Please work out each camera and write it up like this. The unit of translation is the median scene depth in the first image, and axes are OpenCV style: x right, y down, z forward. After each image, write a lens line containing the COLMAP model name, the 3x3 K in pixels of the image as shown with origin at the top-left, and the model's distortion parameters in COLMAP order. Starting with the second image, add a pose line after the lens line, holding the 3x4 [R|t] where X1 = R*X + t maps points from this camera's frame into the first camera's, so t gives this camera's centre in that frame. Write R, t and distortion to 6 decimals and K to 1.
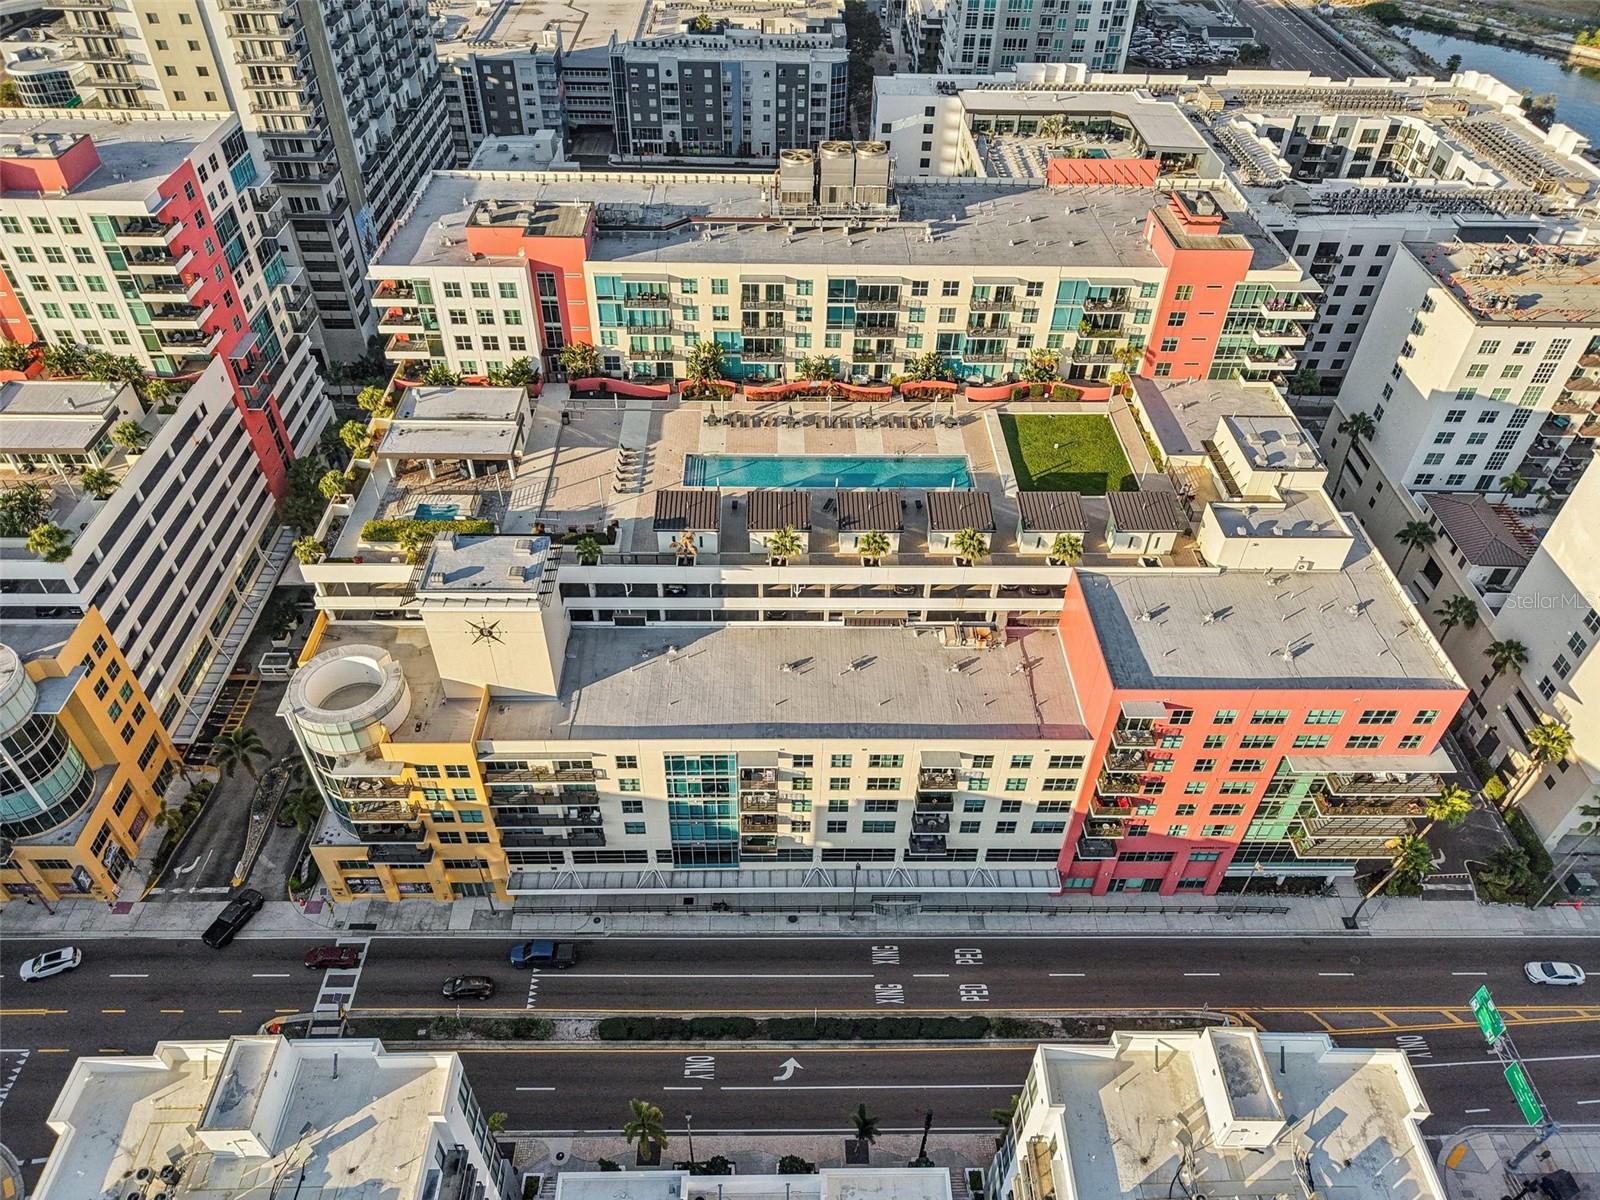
lens RADIAL K [[1087.9, 0, 809.9], [0, 1087.9, 611.3], [0, 0, 1]] dist [0.003321, -0.001873]
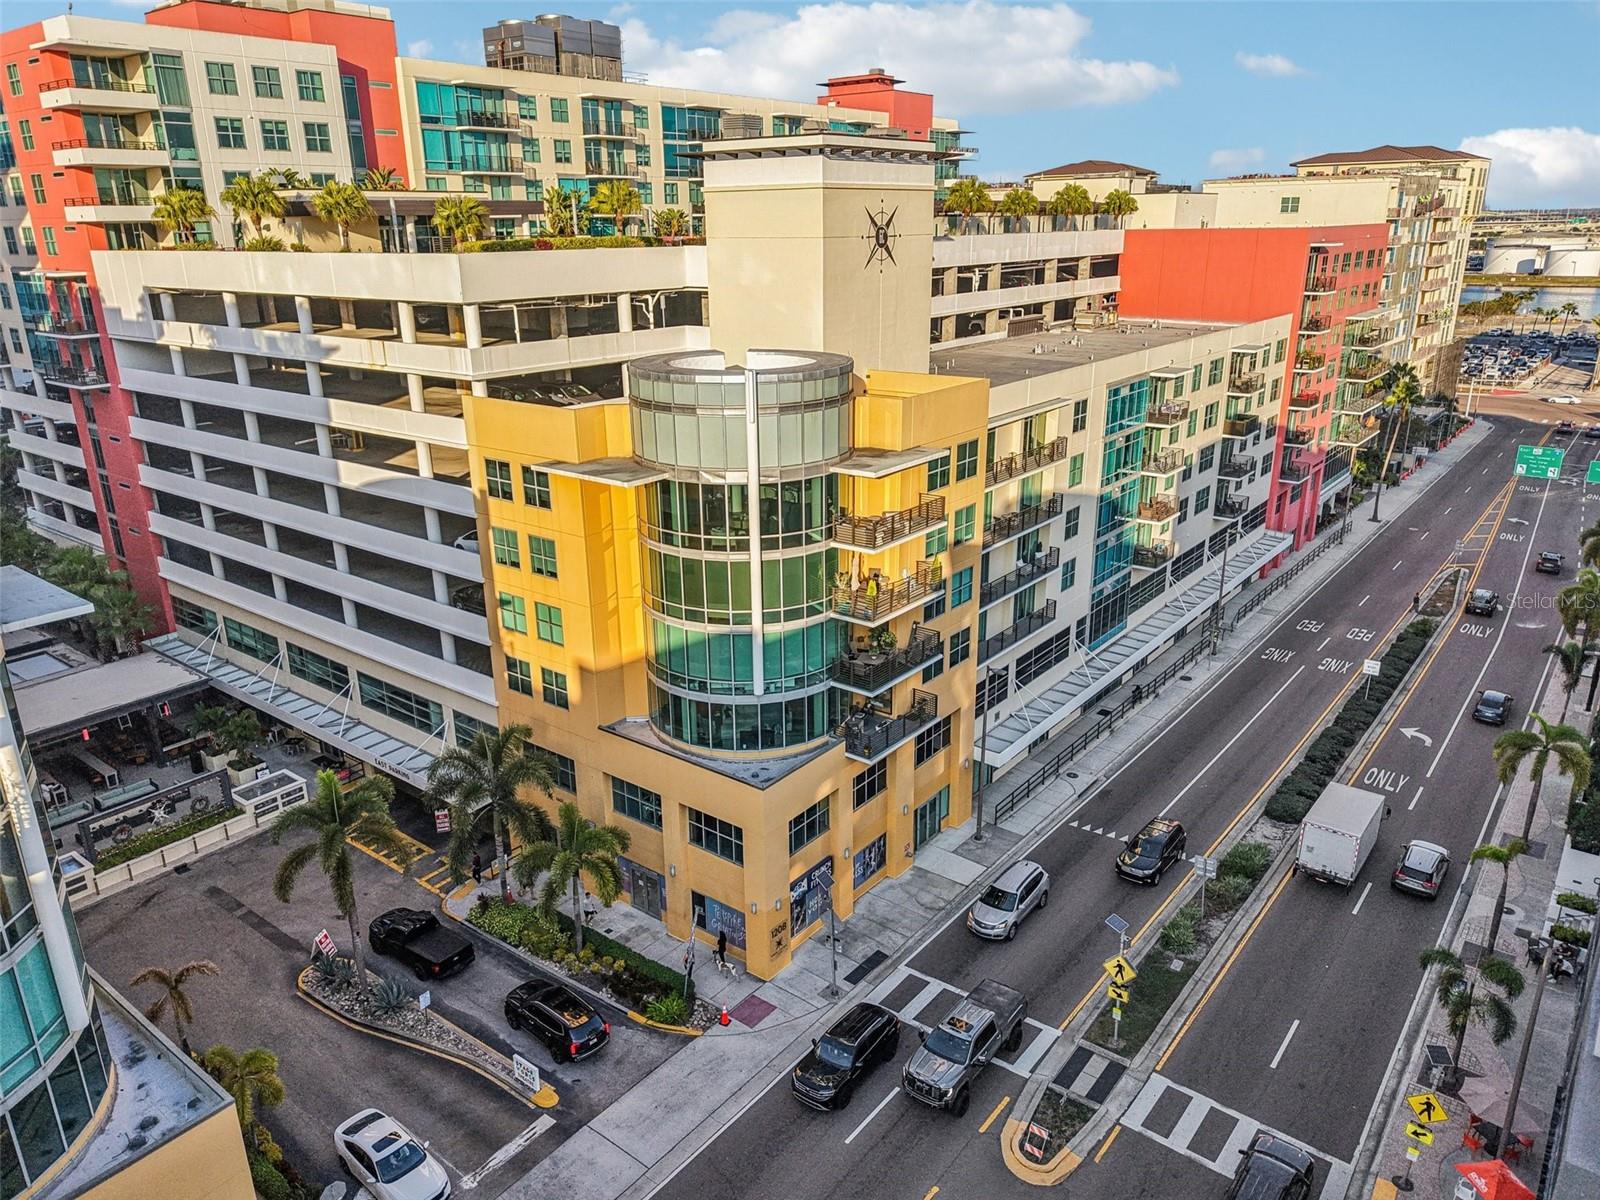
lens RADIAL K [[1111.5, 0, 800.0], [0, 1111.5, 600.0], [0, 0, 1]] dist [0.002990, -0.002441]
pose [[0.632619, -0.278255, 0.722750, -0.624183], [0.542947, 0.824829, -0.157685, 0.193295], [-0.552269, 0.492169, 0.672881, 0.549553]]
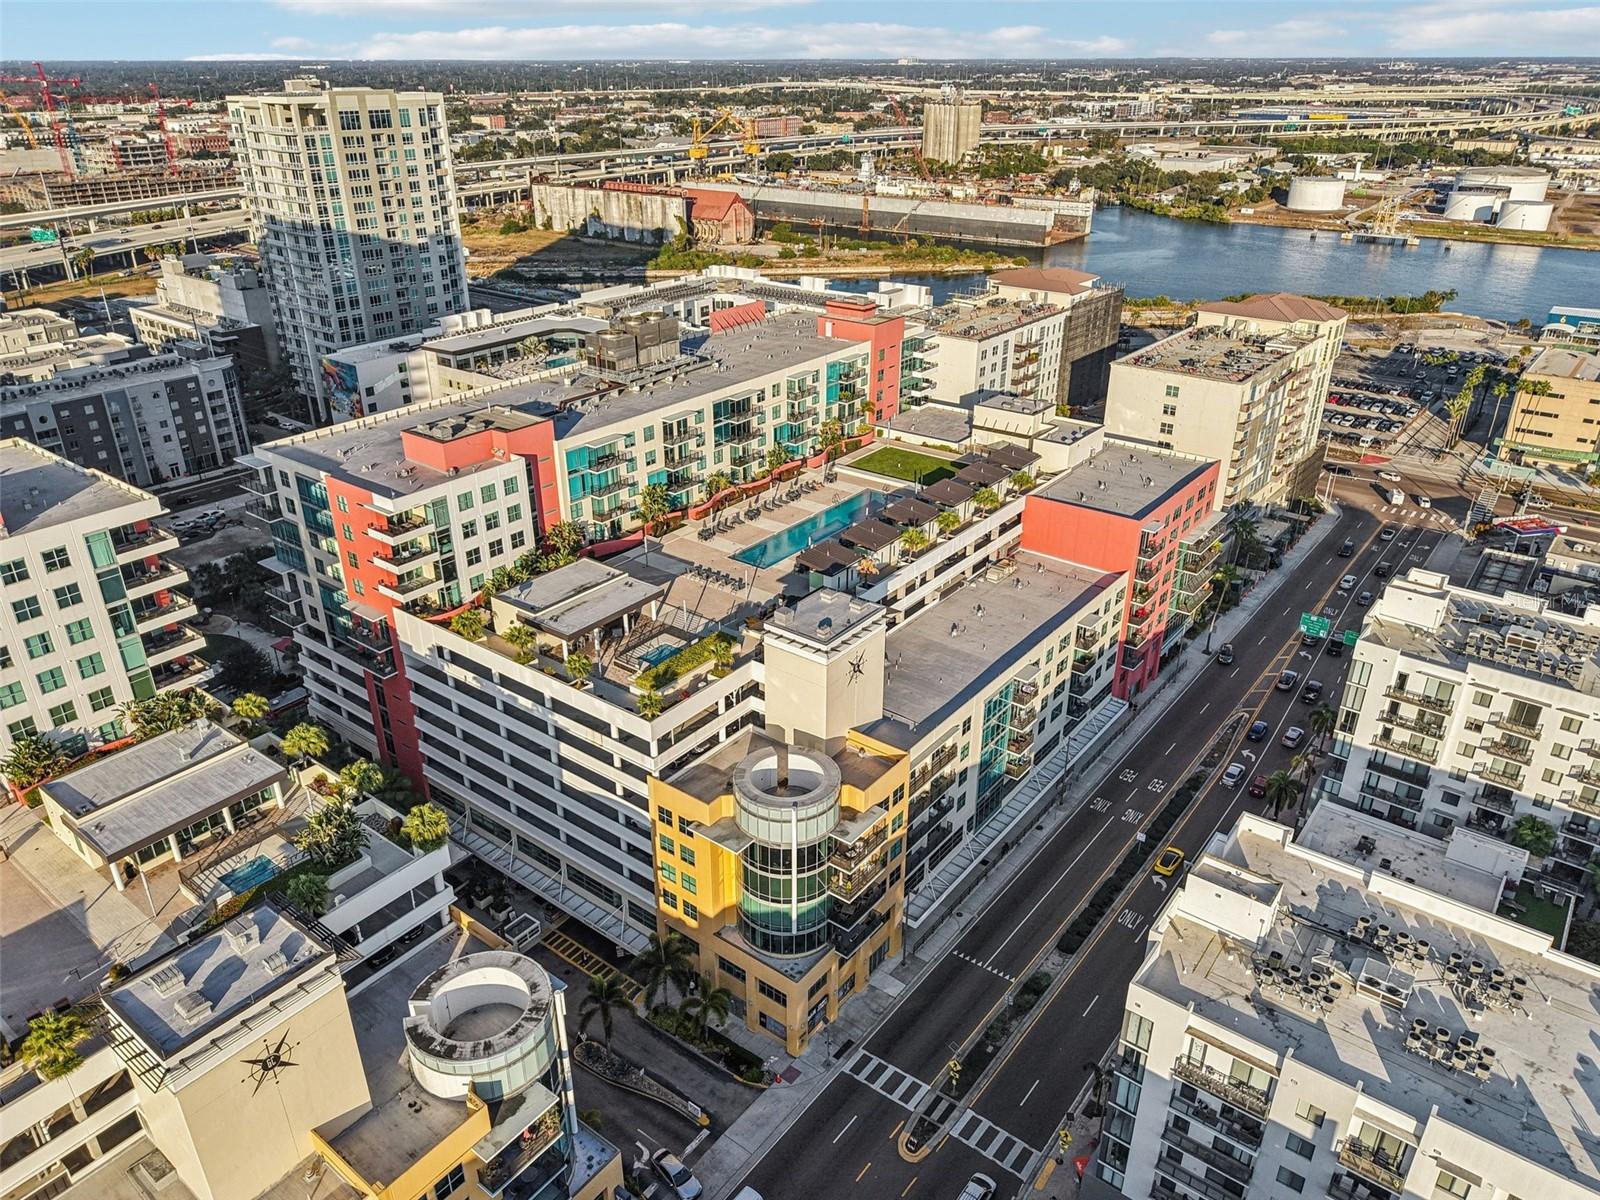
lens RADIAL K [[1104.9, 0, 804.5], [0, 1104.9, 599.6], [0, 0, 1]] dist [0.027961, -0.036545]
pose [[0.623776, -0.362431, 0.692494, -0.834968], [0.537388, 0.842225, -0.043265, -0.014926], [-0.567555, 0.399126, 0.720125, 0.144265]]
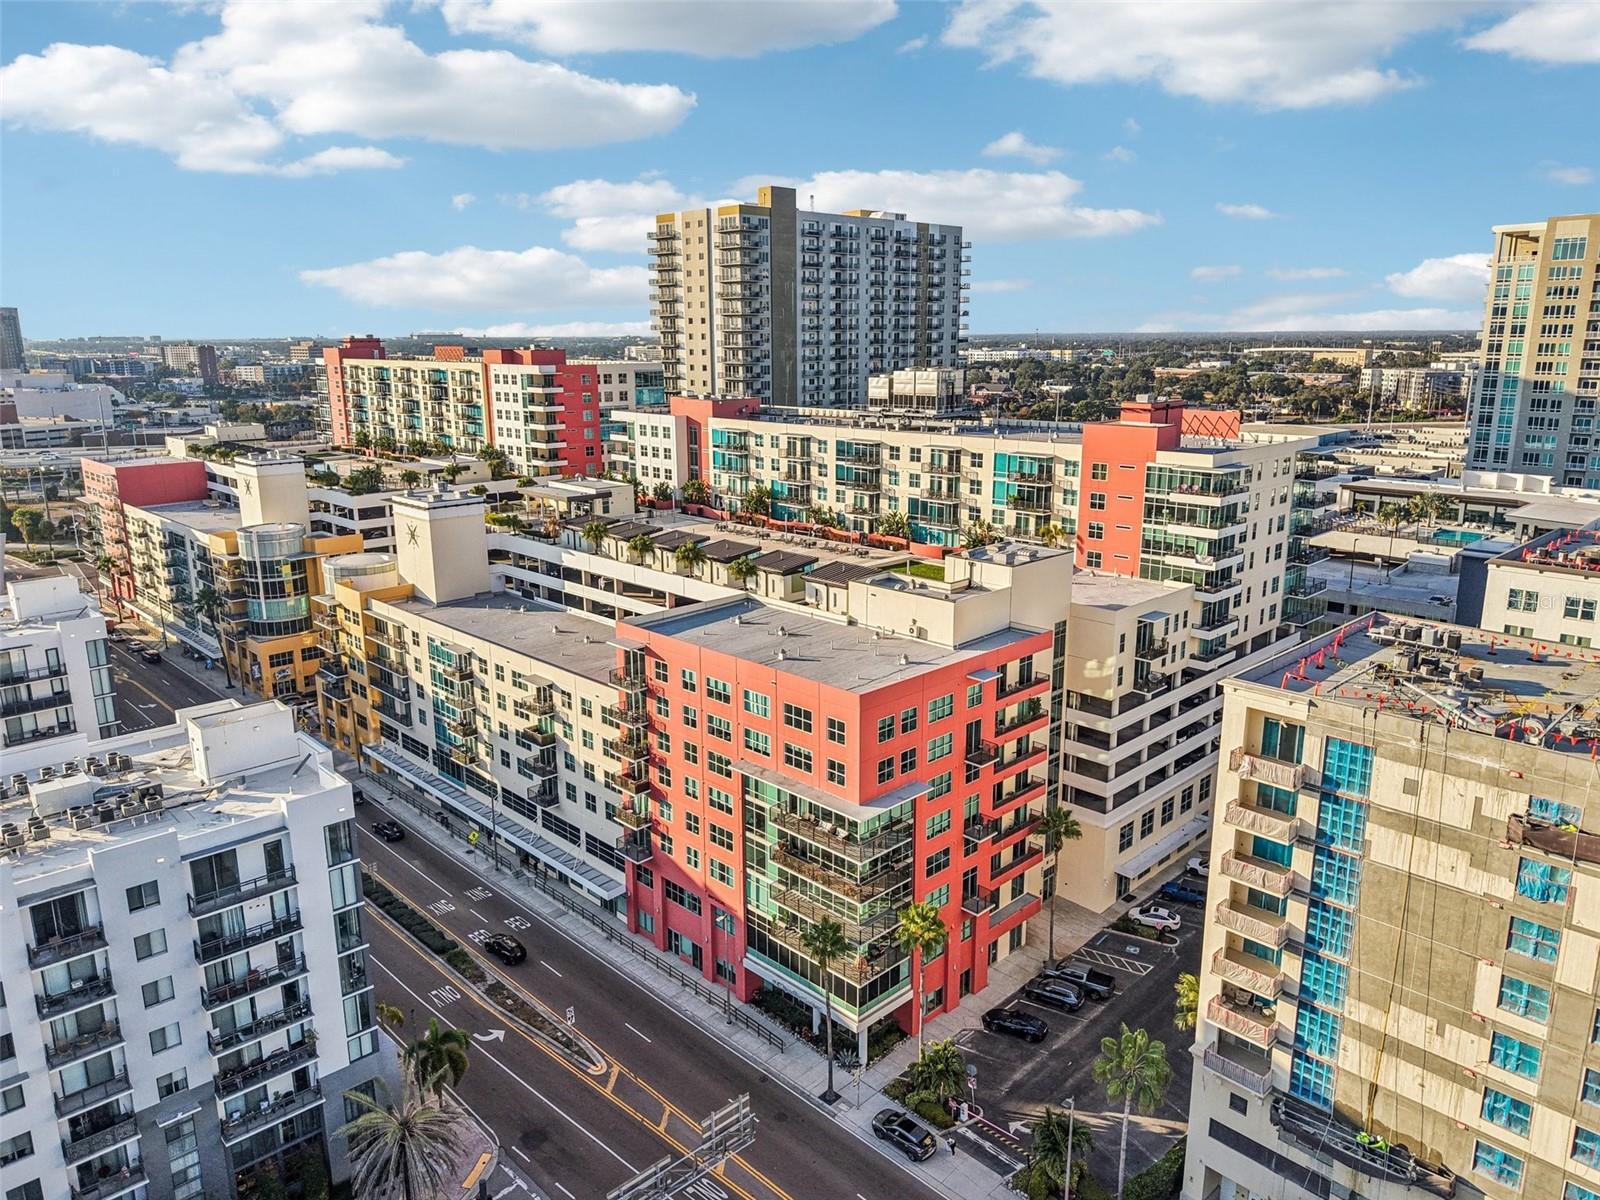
lens RADIAL K [[1113.5, 0, 811.1], [0, 1113.5, 608.0], [0, 0, 1]] dist [0.005324, -0.000745]
pose [[0.687232, 0.151338, -0.710499, 0.884814], [-0.476318, 0.832340, -0.283428, 0.207236], [0.548483, 0.533204, 0.644096, 0.290348]]
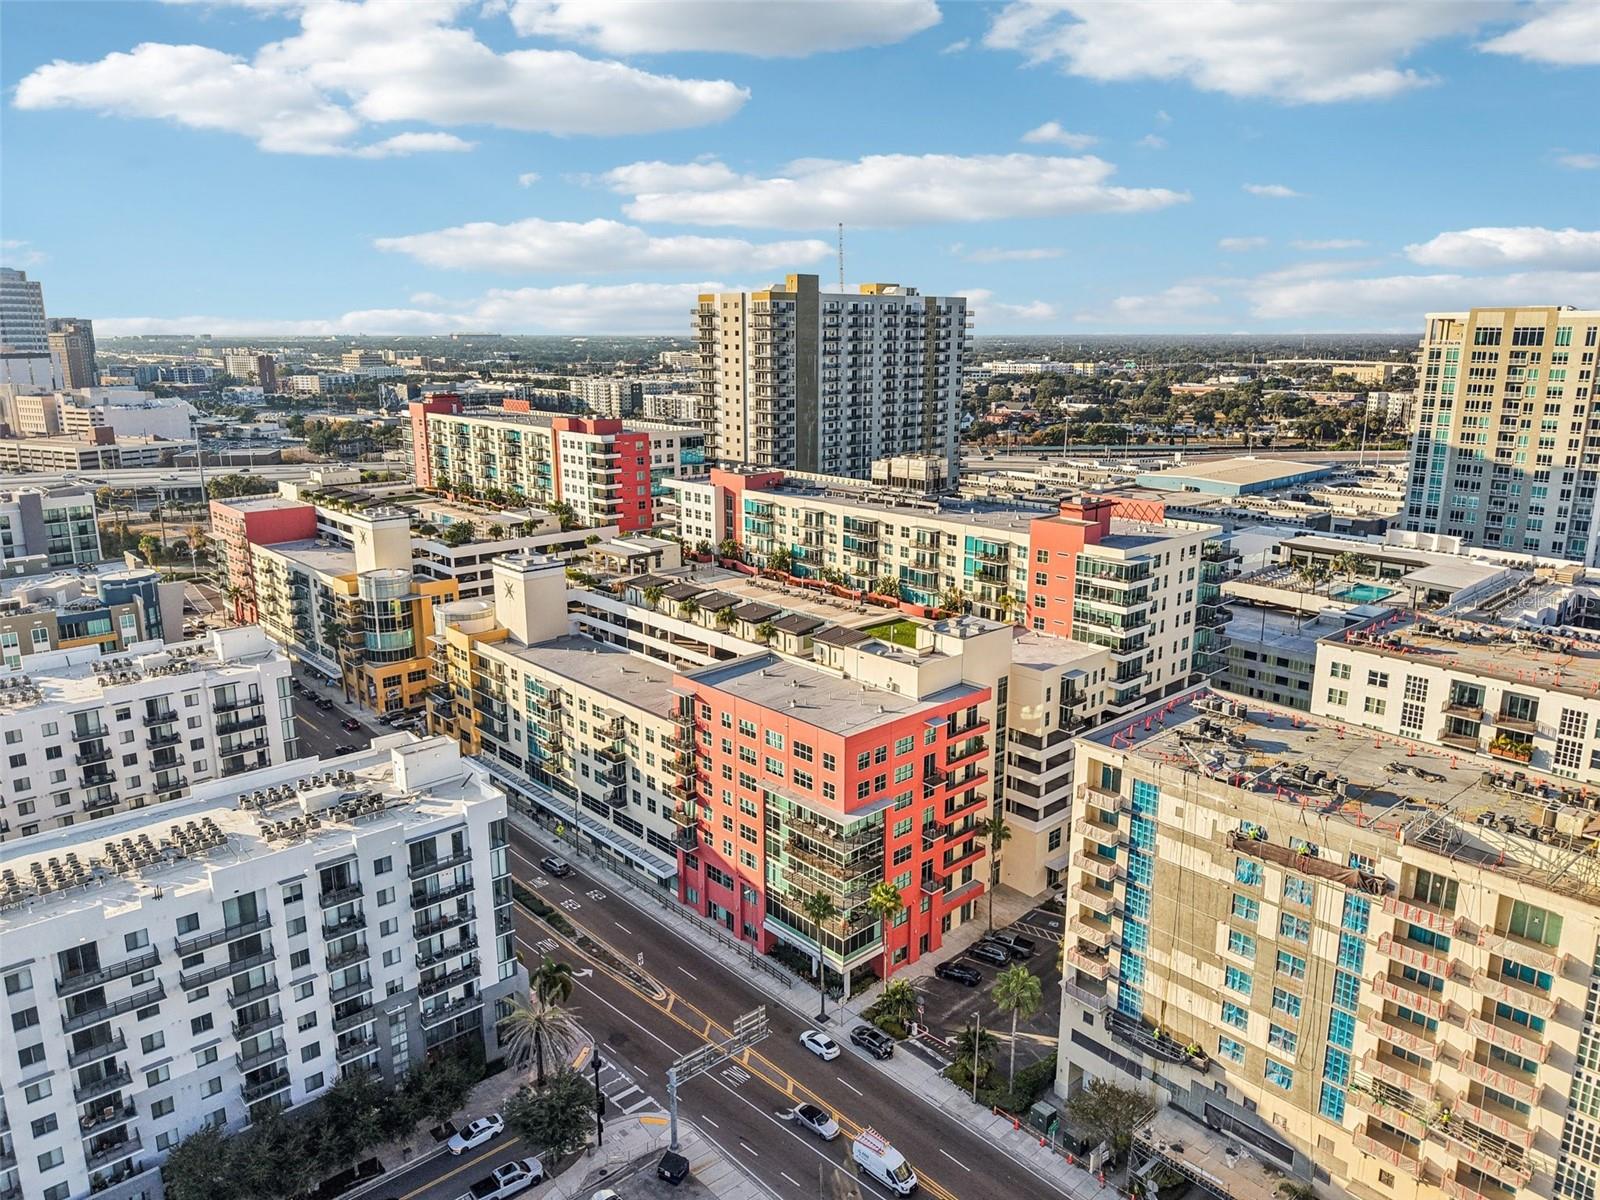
lens RADIAL K [[1103.8, 0, 803.8], [0, 1103.8, 604.1], [0, 0, 1]] dist [0.028505, -0.037559]
pose [[0.662254, 0.159569, -0.732091, 1.095376], [-0.495391, 0.826285, -0.268034, 0.226291], [0.562146, 0.540177, 0.626259, 0.083388]]
